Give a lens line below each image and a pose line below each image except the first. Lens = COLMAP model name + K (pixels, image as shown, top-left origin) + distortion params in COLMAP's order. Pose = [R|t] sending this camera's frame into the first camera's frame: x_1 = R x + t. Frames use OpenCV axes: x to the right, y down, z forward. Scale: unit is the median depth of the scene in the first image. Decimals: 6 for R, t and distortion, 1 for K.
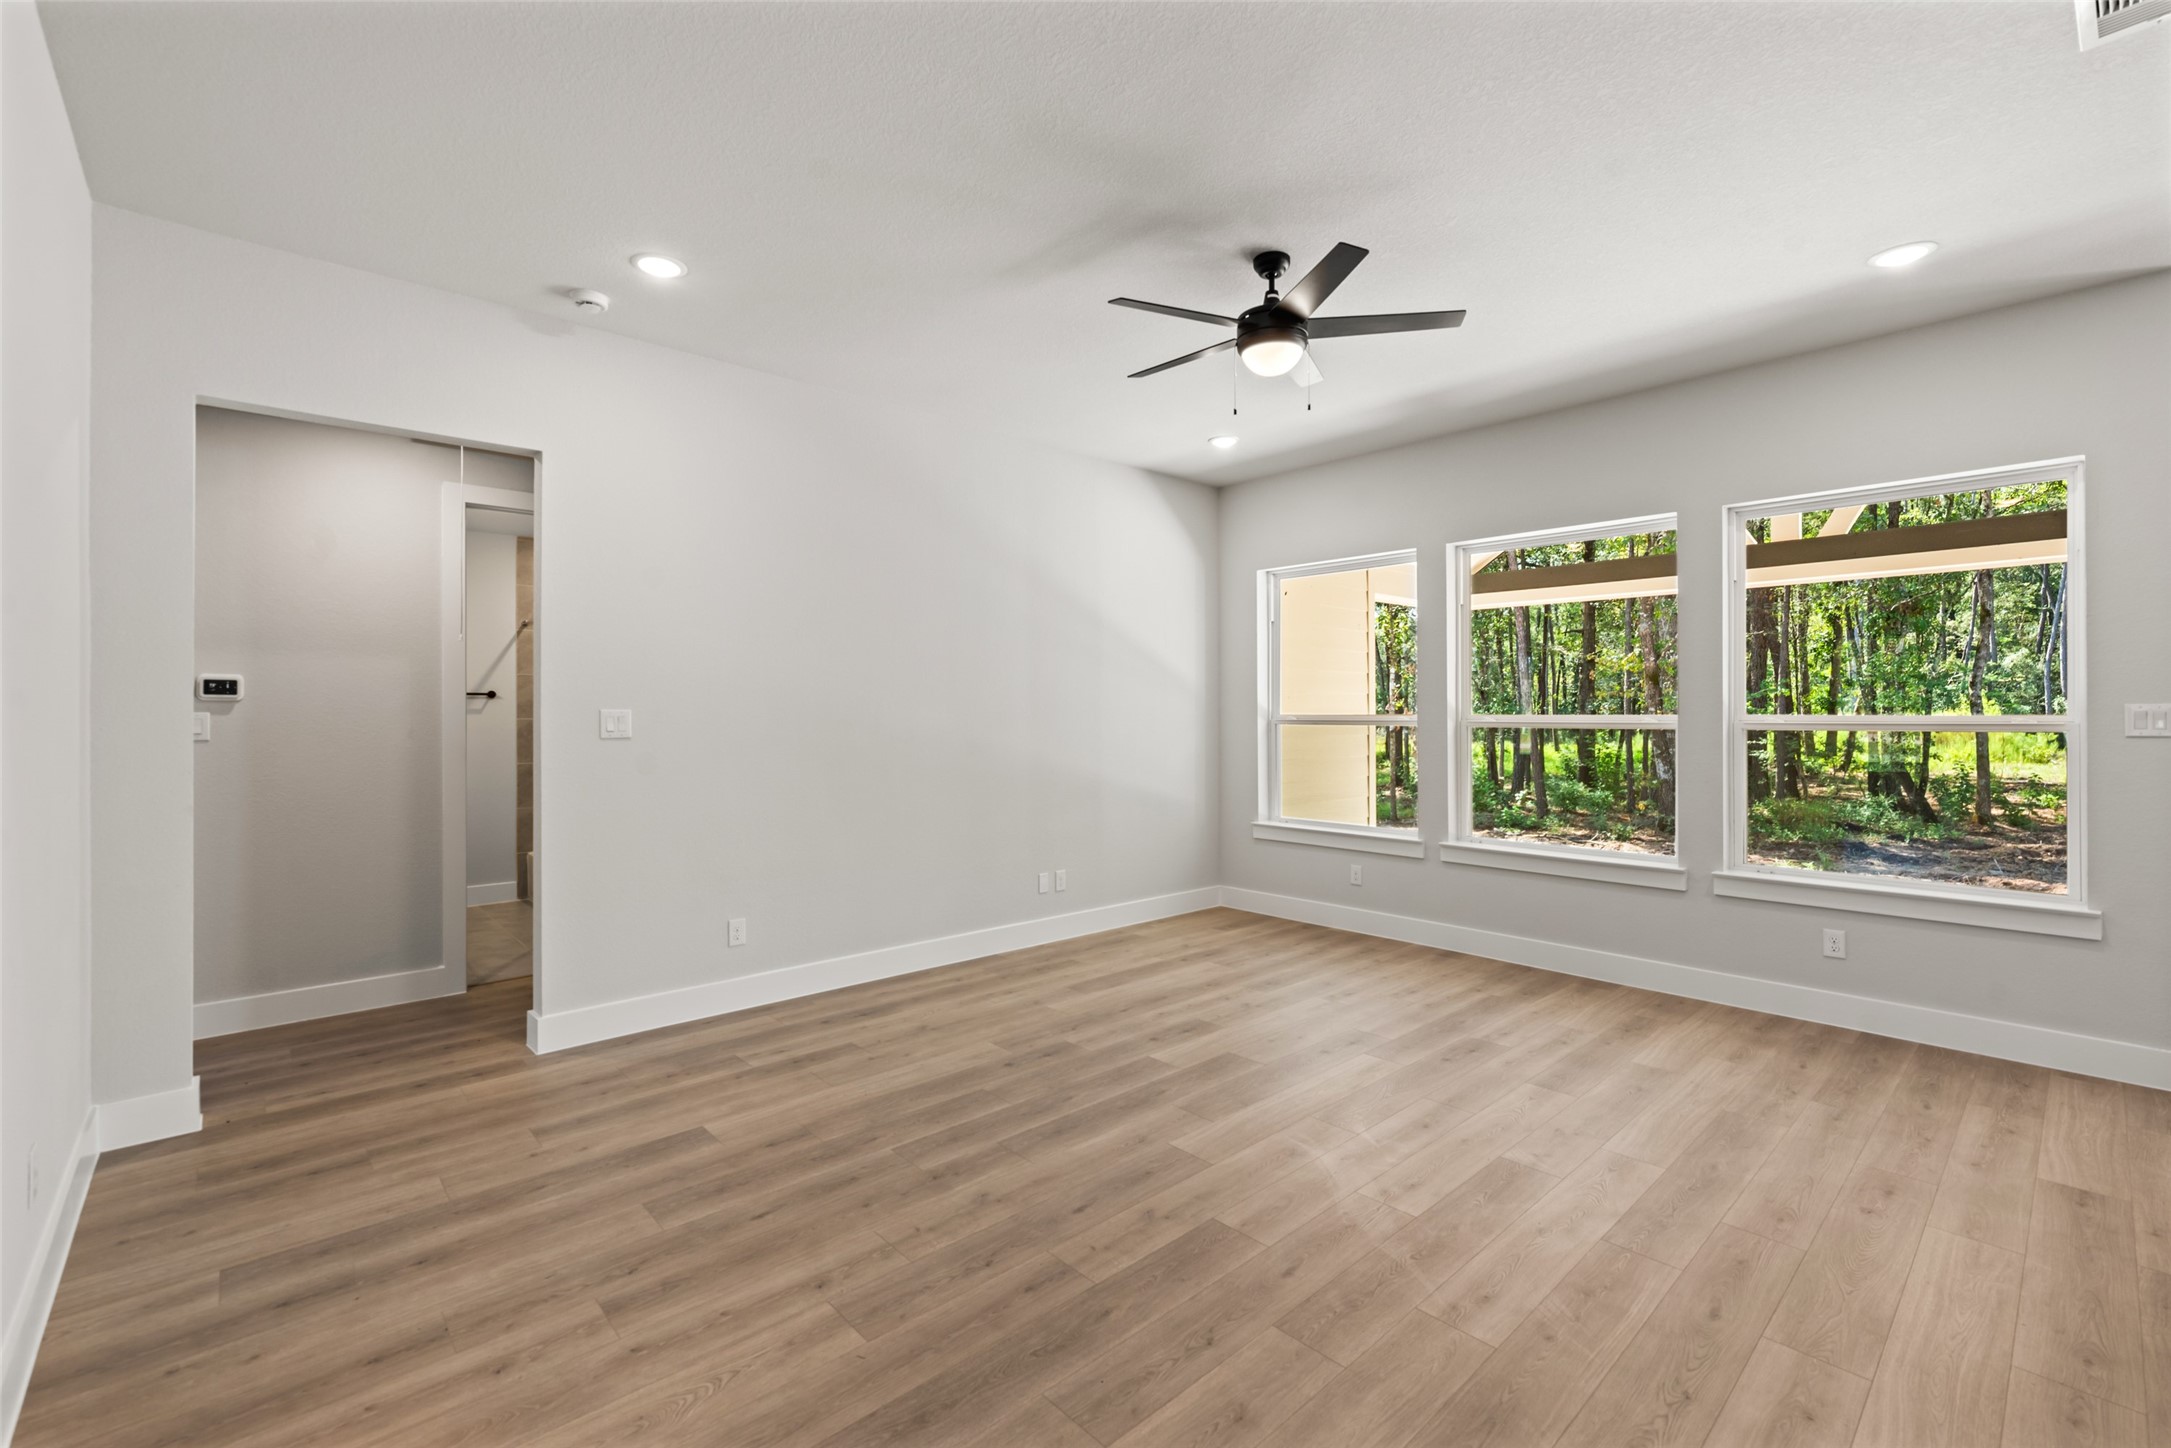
lens RADIAL K [[934.4, 0, 1076.6], [0, 934.4, 709.0], [0, 0, 1]] dist [-0.000158, 0.000484]
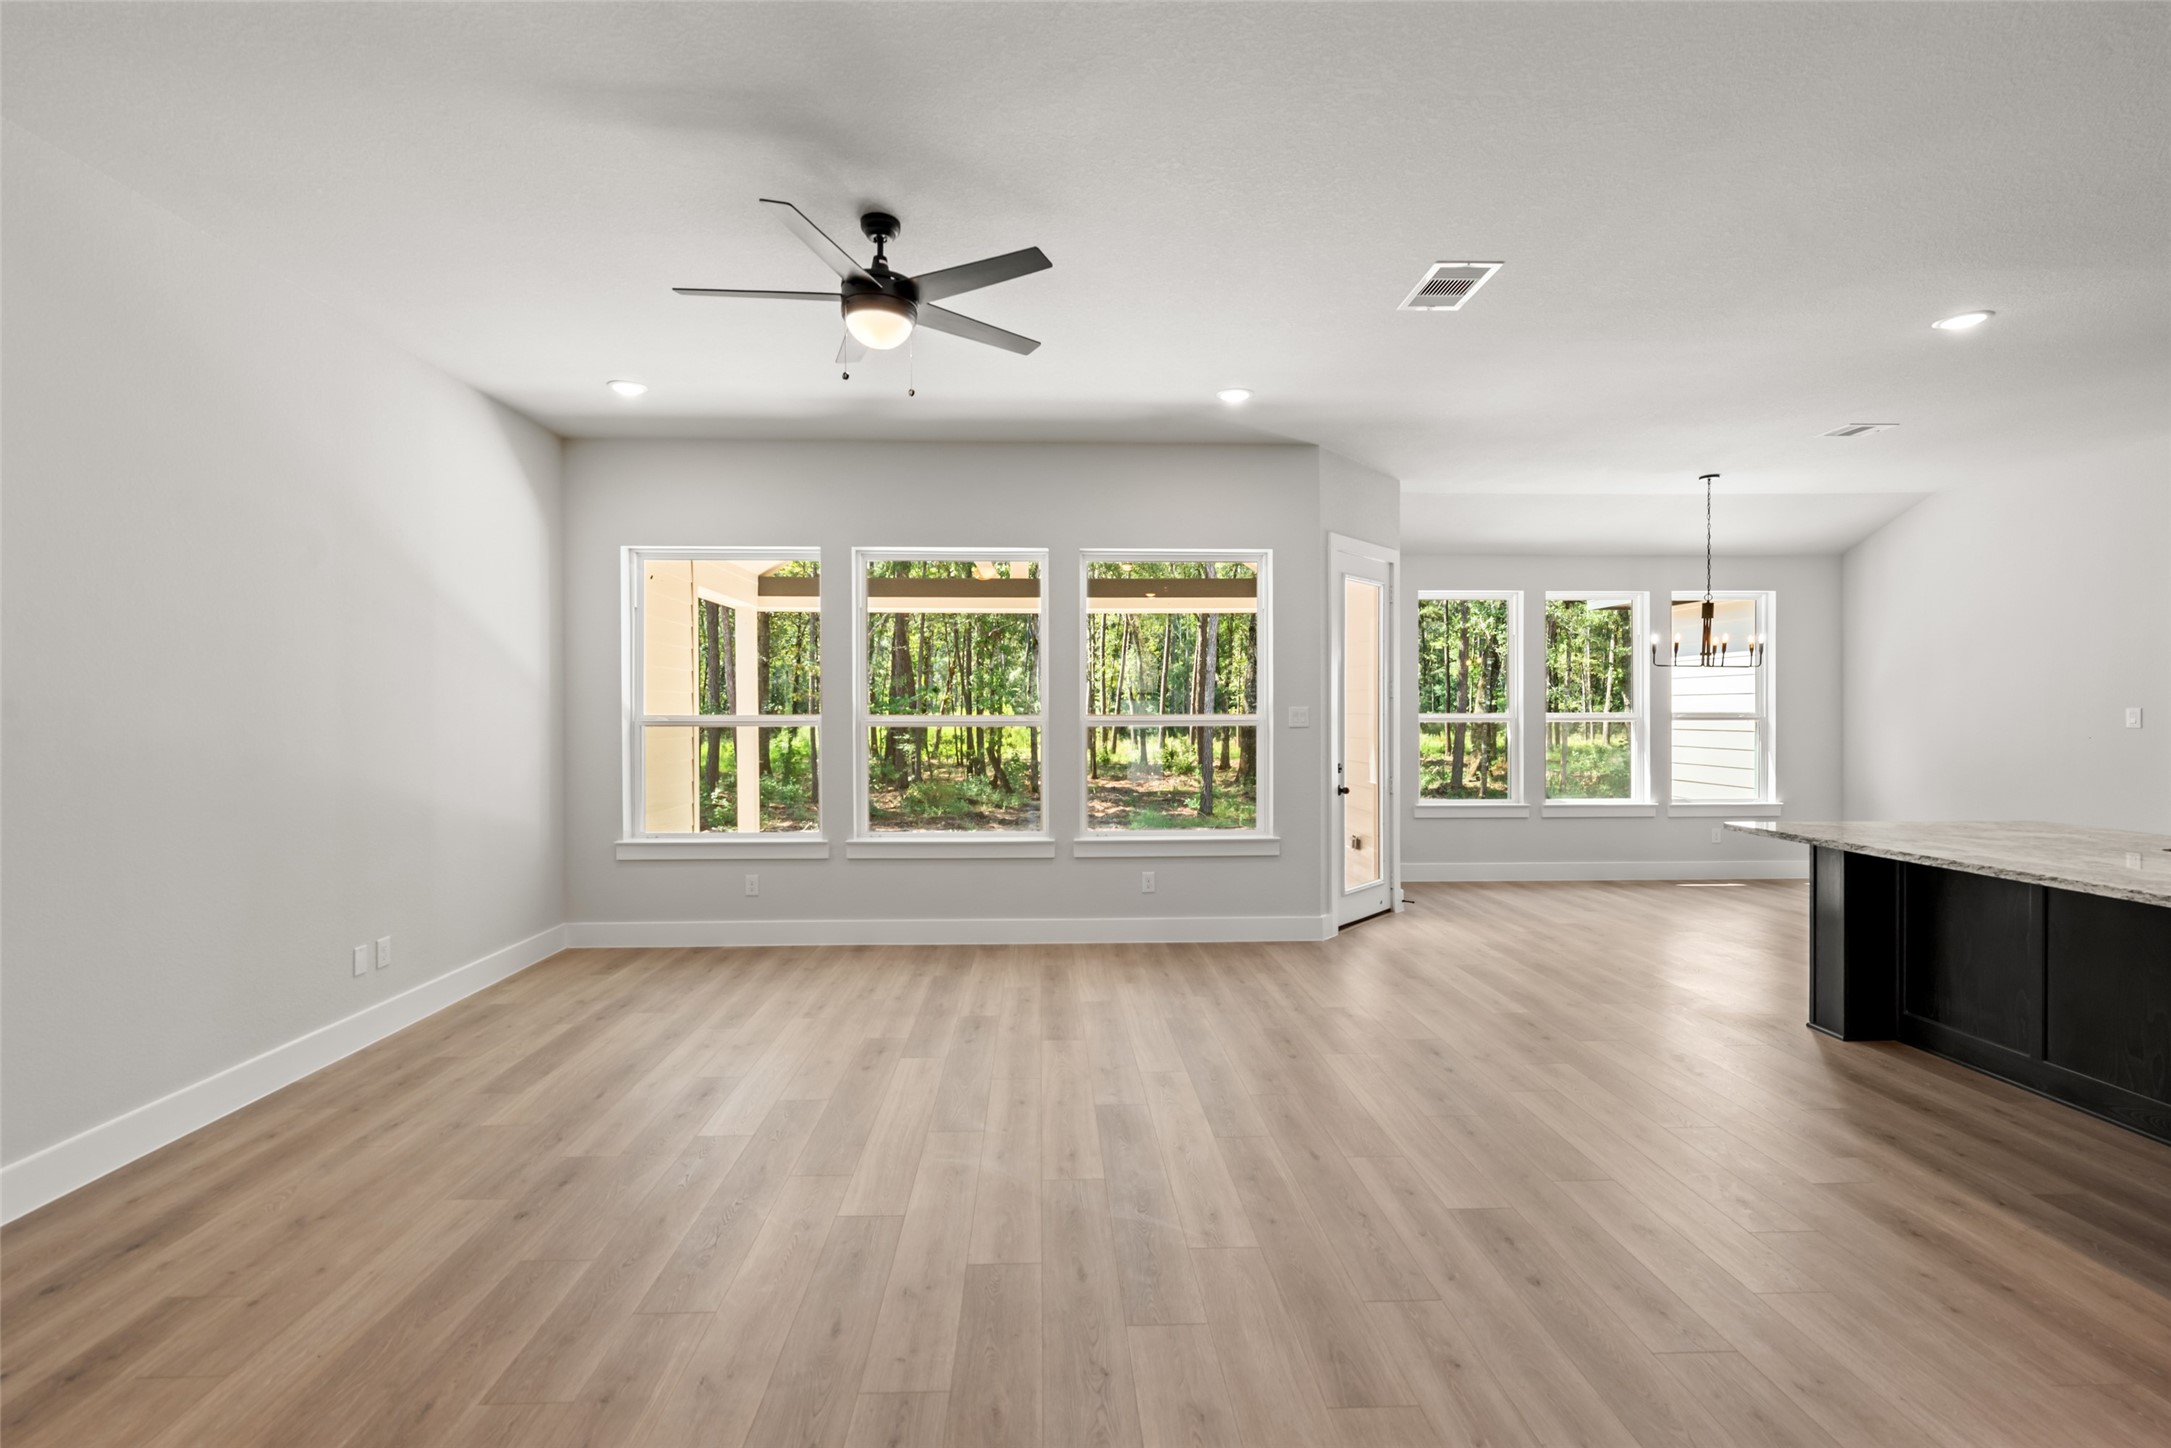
lens RADIAL K [[934.4, 0, 1075.9], [0, 934.4, 715.4], [0, 0, 1]] dist [-0.000158, 0.000484]
pose [[0.645145, -0.003035, 0.764054, -0.342590], [-0.001625, 0.999984, 0.005344, 0.000806], [-0.764058, -0.004689, 0.645130, 0.233087]]
